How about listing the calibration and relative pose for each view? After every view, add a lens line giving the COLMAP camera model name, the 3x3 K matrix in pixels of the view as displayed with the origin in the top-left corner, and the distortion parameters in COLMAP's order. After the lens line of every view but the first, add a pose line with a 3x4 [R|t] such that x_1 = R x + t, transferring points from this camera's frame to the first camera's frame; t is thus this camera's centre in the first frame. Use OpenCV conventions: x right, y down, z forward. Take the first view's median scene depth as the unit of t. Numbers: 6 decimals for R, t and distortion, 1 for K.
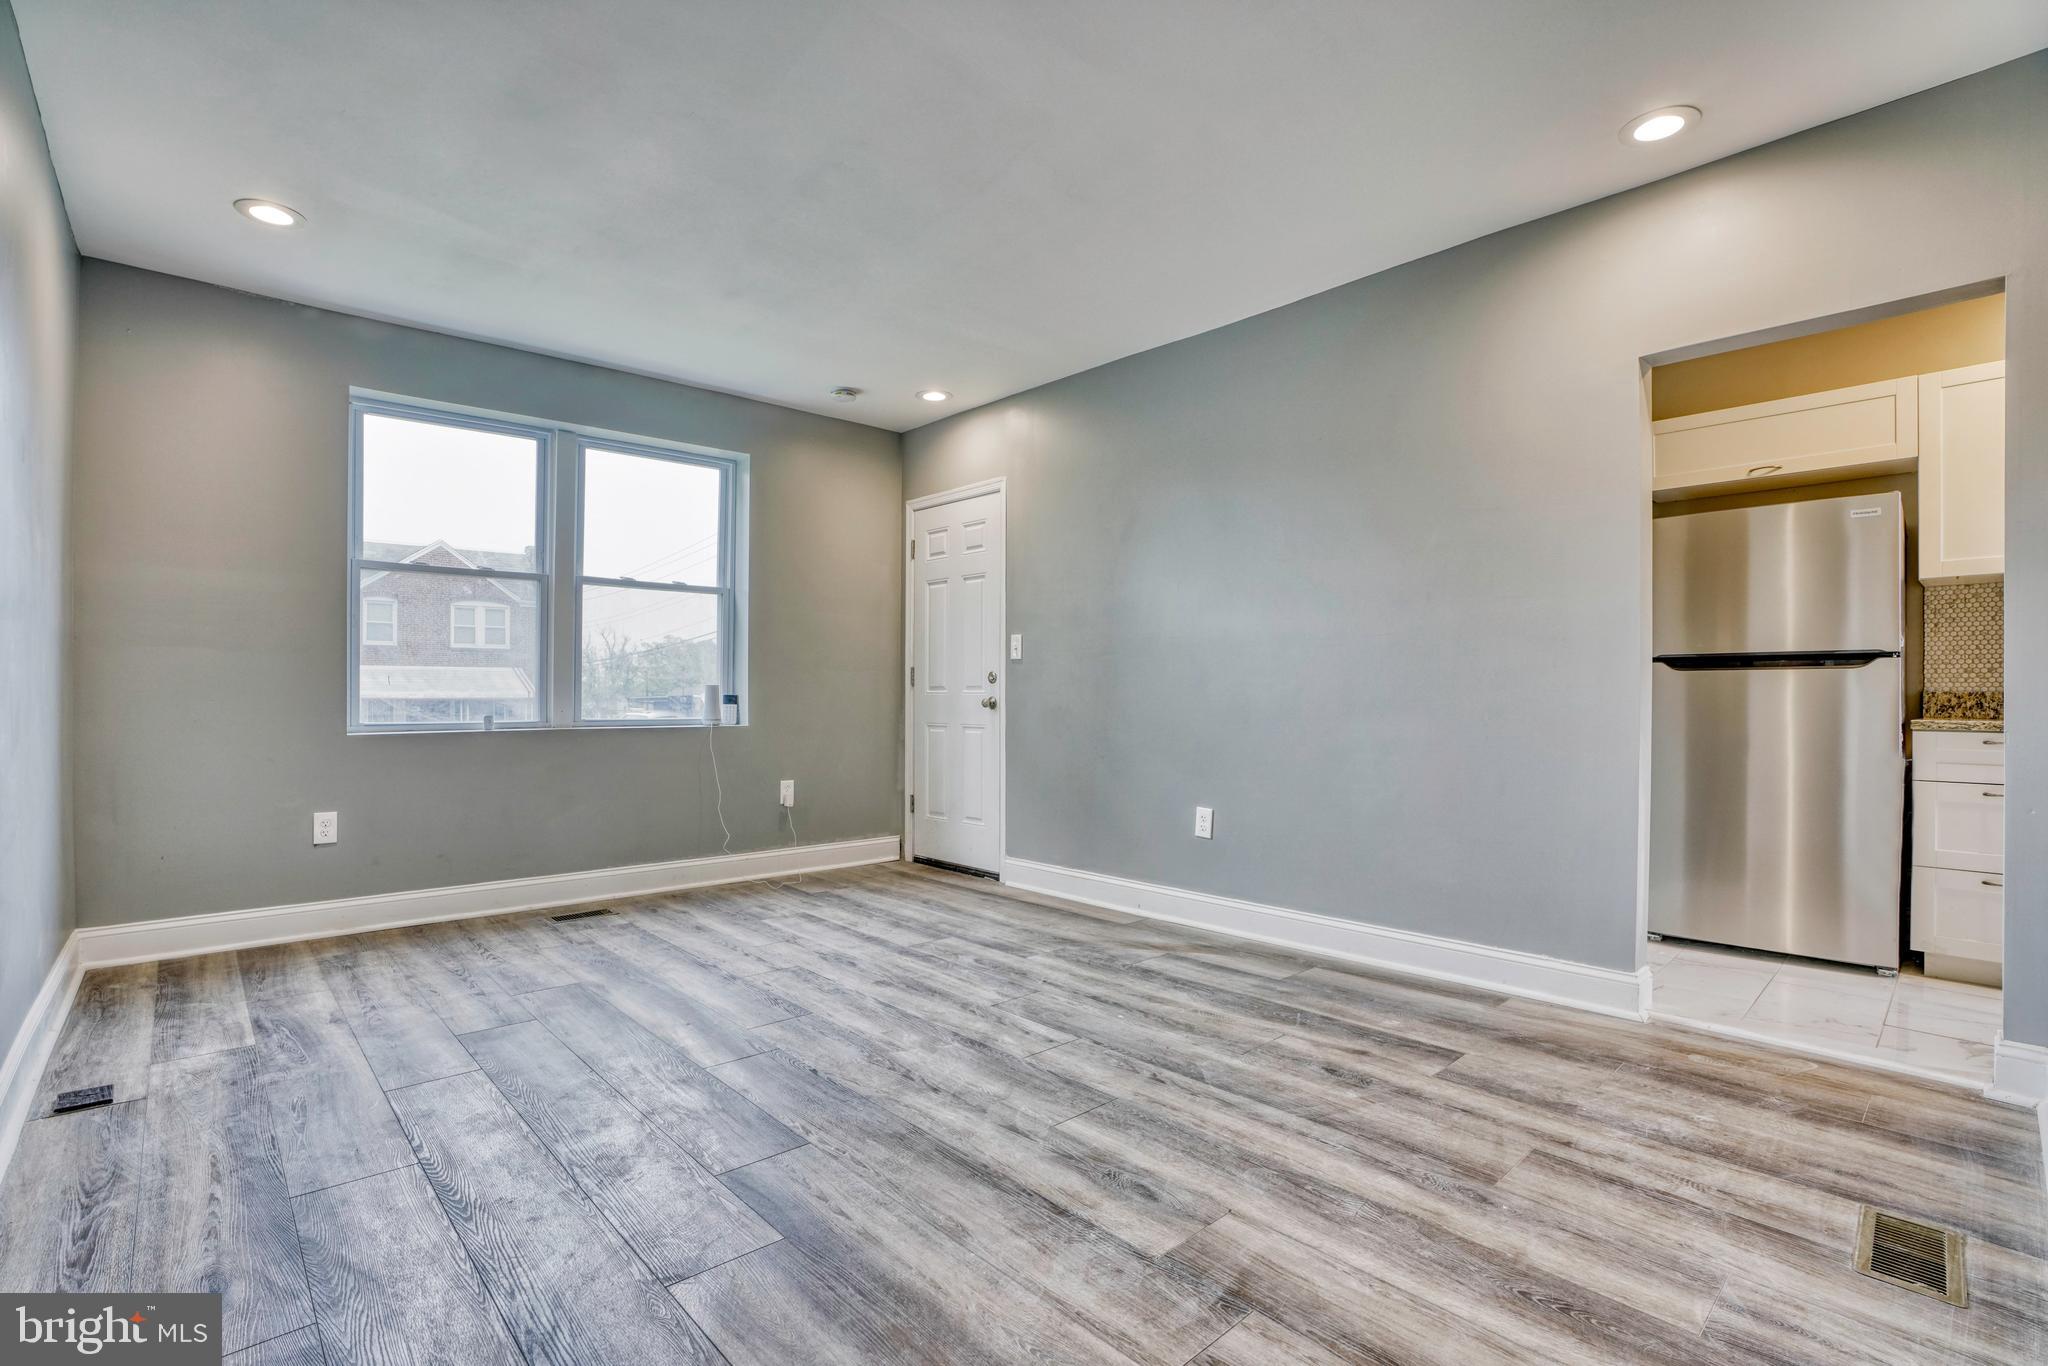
lens RADIAL K [[948.6, 0, 1009.3], [0, 948.6, 694.0], [0, 0, 1]] dist [-0.075767, 0.029623]
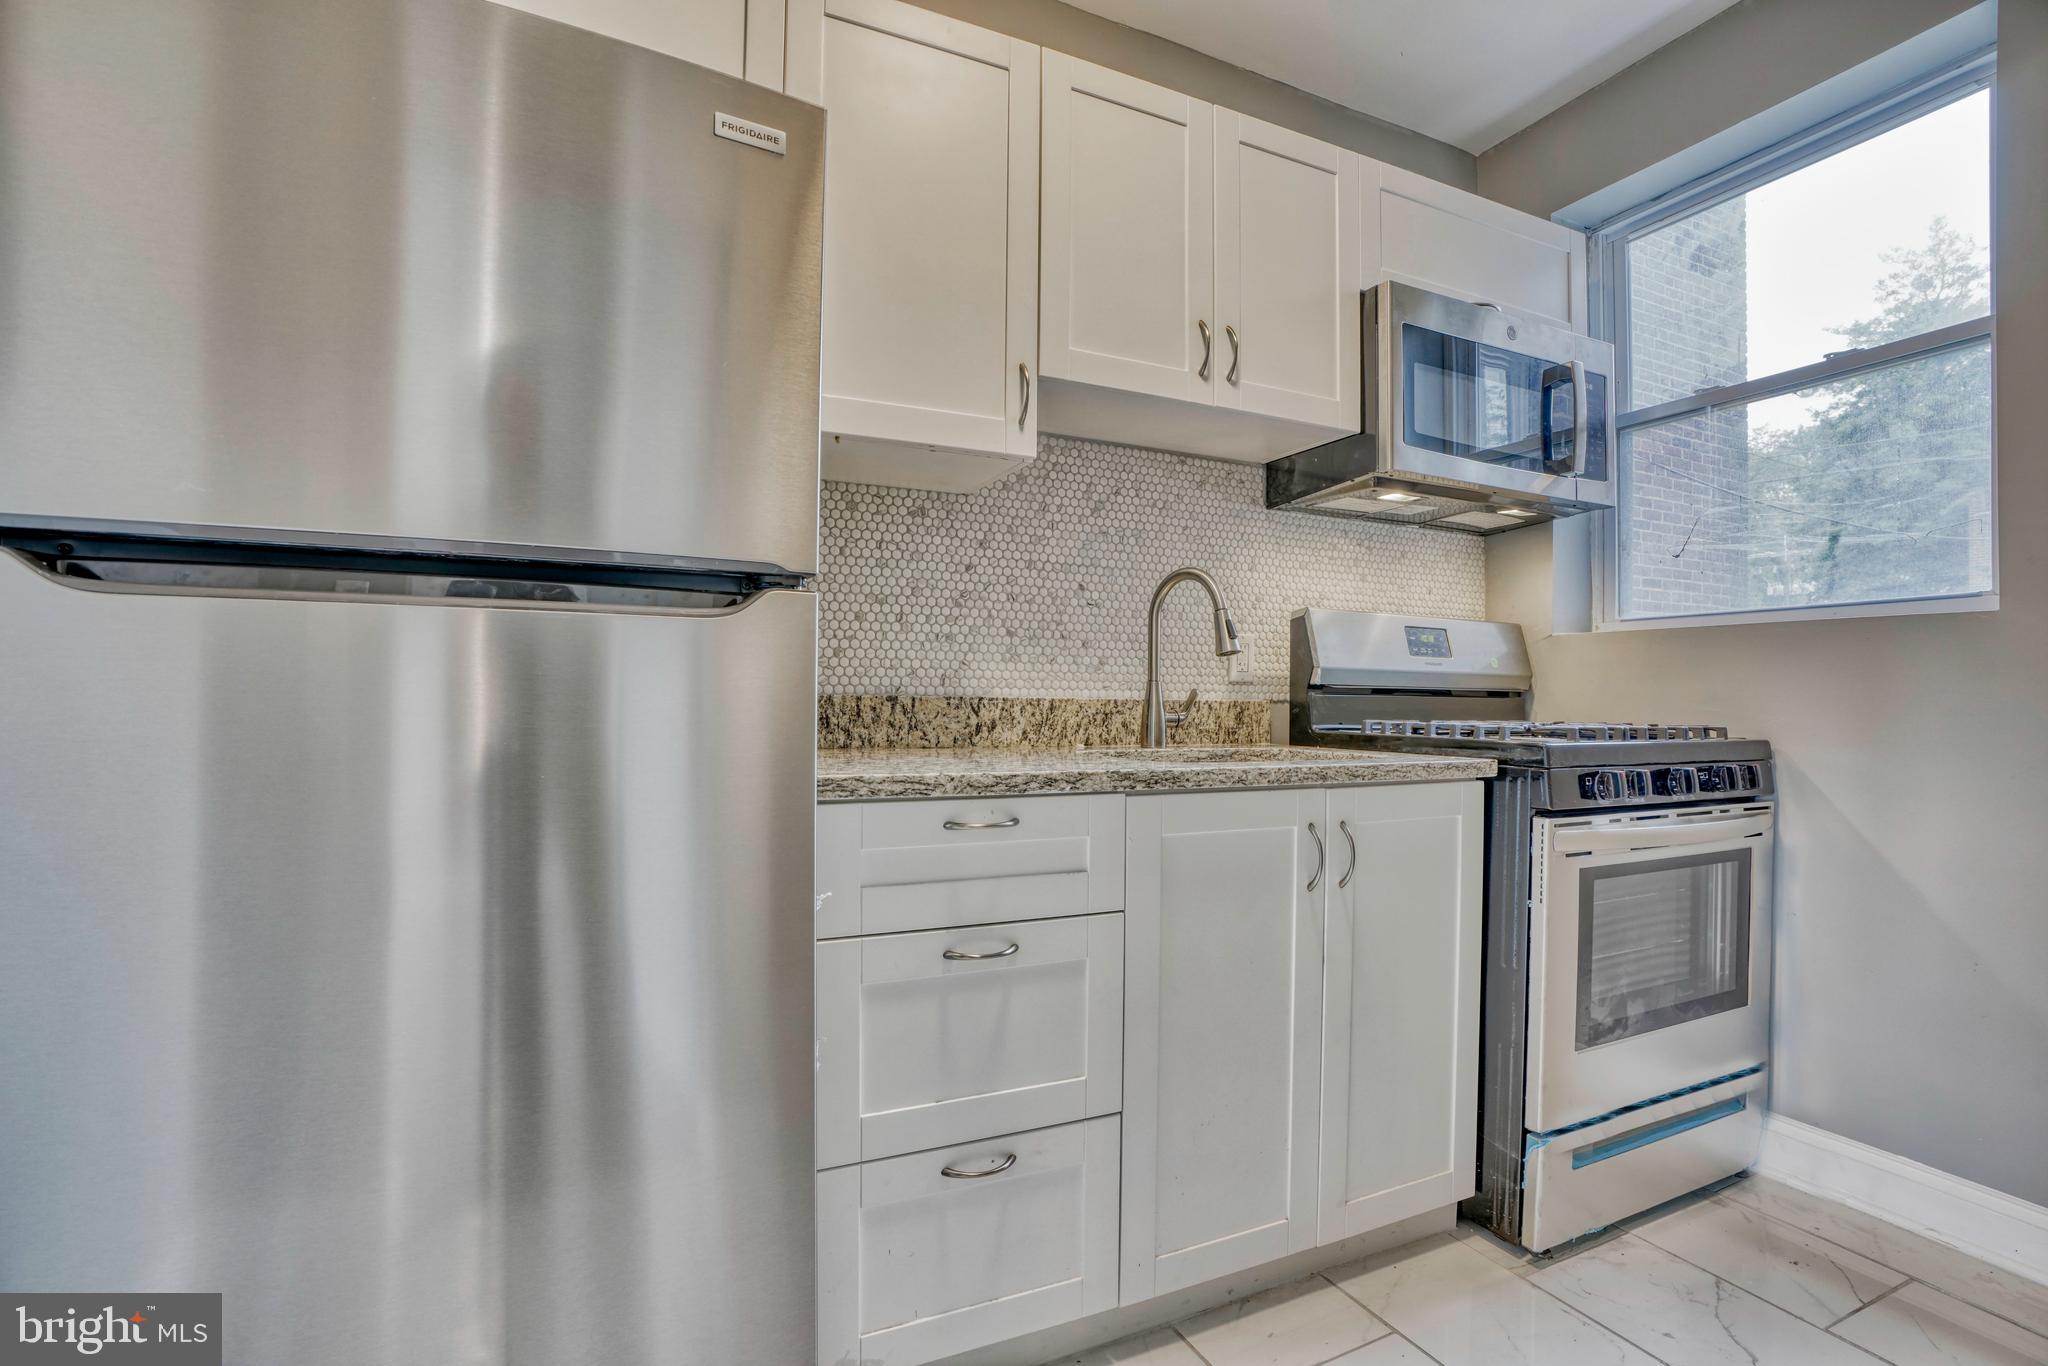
lens RADIAL K [[942.0, 0, 1005.2], [0, 942.0, 691.3], [0, 0, 1]] dist [-0.071717, 0.028216]
pose [[0.306274, 0.008632, 0.951904, 0.693234], [-0.010309, 0.999930, -0.005750, -0.002762], [-0.951888, -0.008052, 0.306342, 0.847211]]
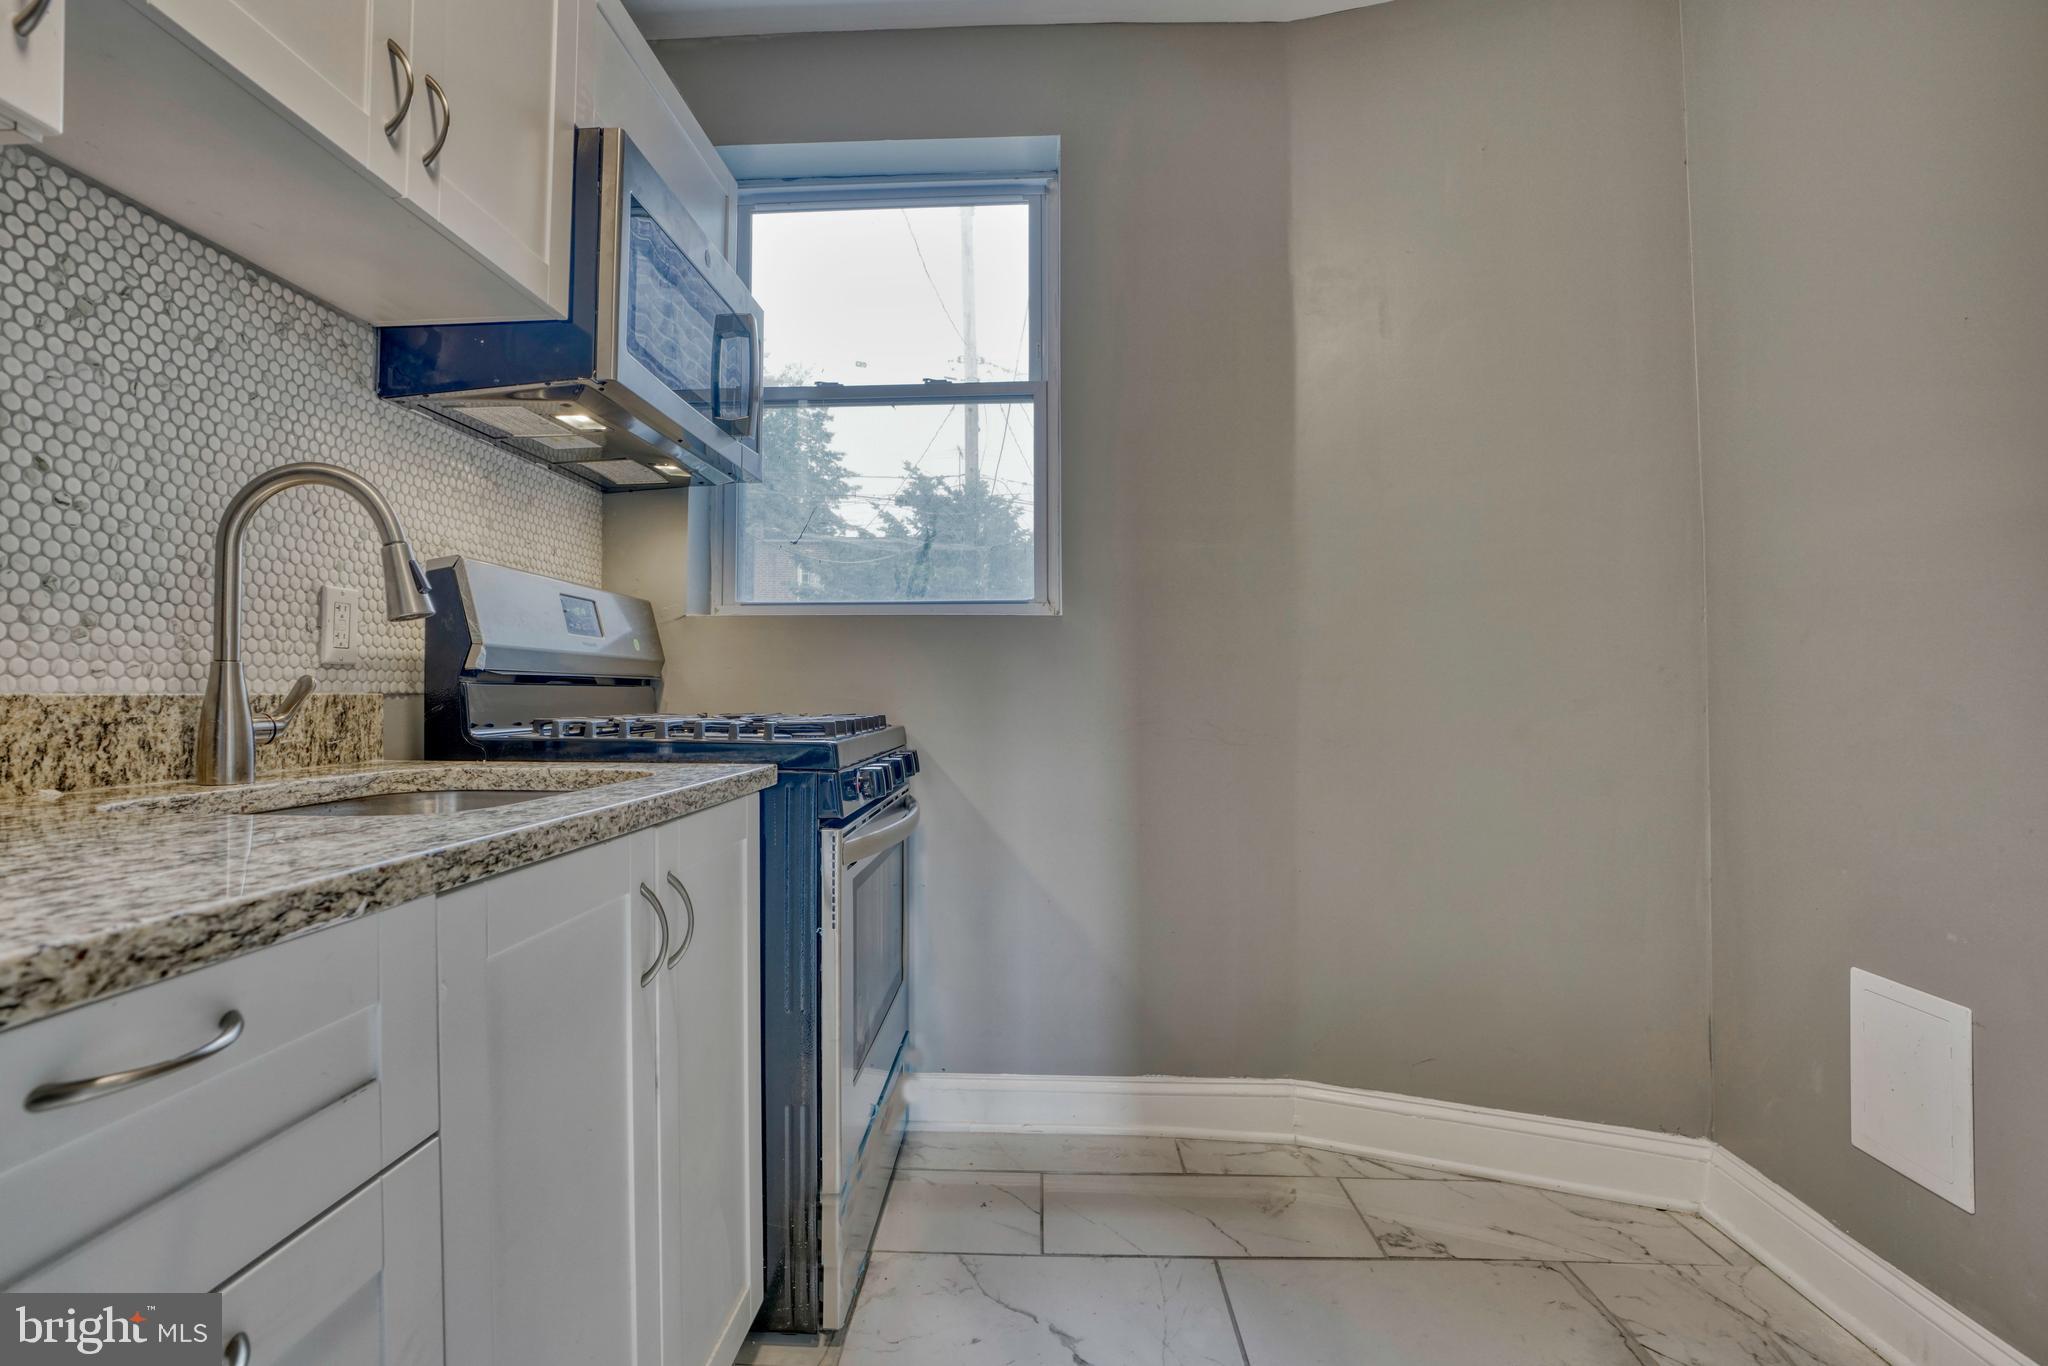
lens RADIAL K [[988.8, 0, 1005.2], [0, 988.8, 679.8], [0, 0, 1]] dist [-0.067116, 0.024955]
pose [[-0.701570, 0.004937, 0.712583, 0.883962], [-0.003224, 0.999944, -0.010102, -0.004881], [-0.712593, -0.009385, -0.701515, 0.993043]]
